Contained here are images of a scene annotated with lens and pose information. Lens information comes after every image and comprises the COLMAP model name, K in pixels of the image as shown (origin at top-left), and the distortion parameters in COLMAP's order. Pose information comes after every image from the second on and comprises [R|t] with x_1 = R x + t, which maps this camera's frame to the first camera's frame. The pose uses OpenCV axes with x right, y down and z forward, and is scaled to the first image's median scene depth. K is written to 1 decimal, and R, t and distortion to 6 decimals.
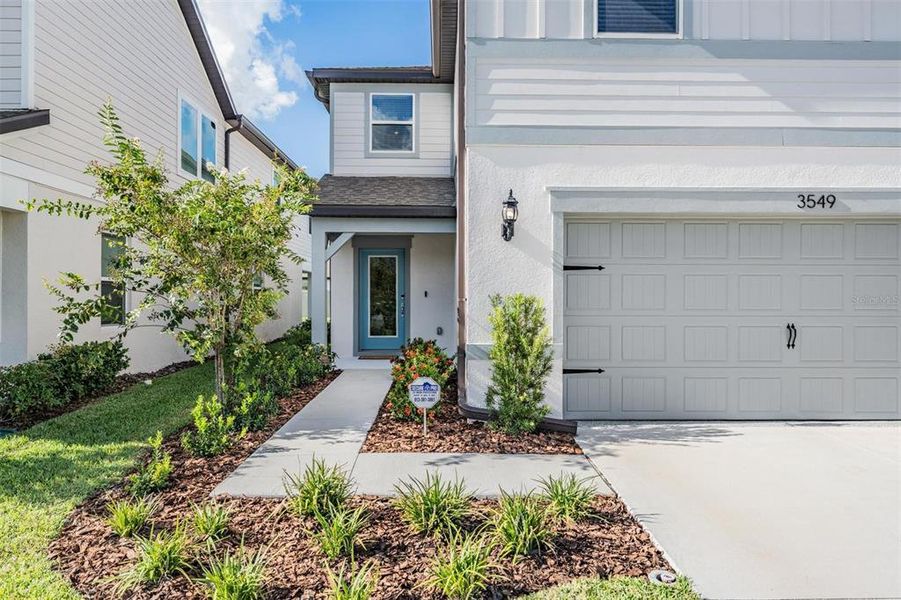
lens RADIAL K [[626.8, 0, 450.2], [0, 626.8, 299.8], [0, 0, 1]] dist [0.023102, -0.005080]
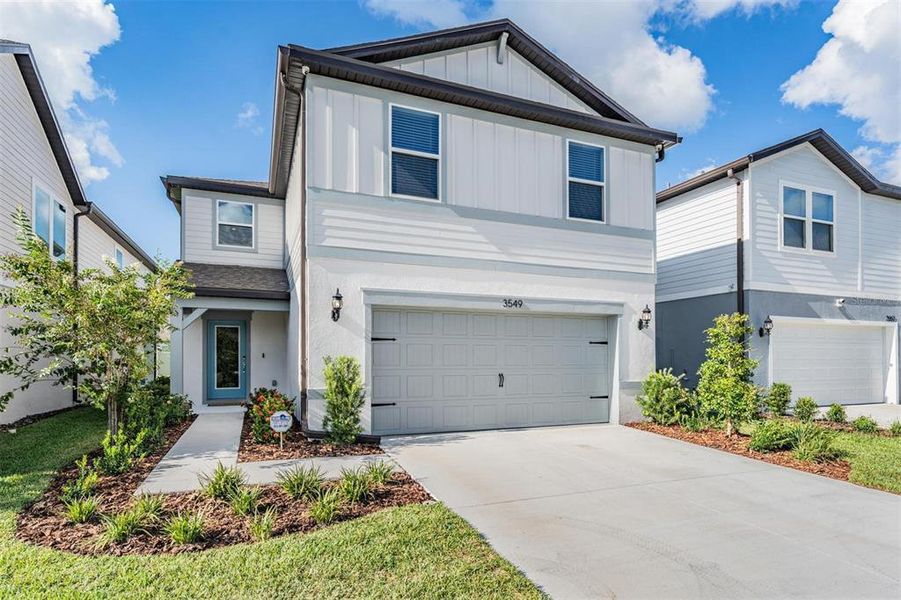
lens RADIAL K [[489.8, 0, 447.5], [0, 489.8, 353.7], [0, 0, 1]] dist [0.027359, -0.004468]
pose [[0.936952, 0.001290, 0.349455, -0.070822], [0.002807, 0.999933, -0.011218, -0.000303], [-0.349446, 0.011491, 0.936886, -0.221279]]
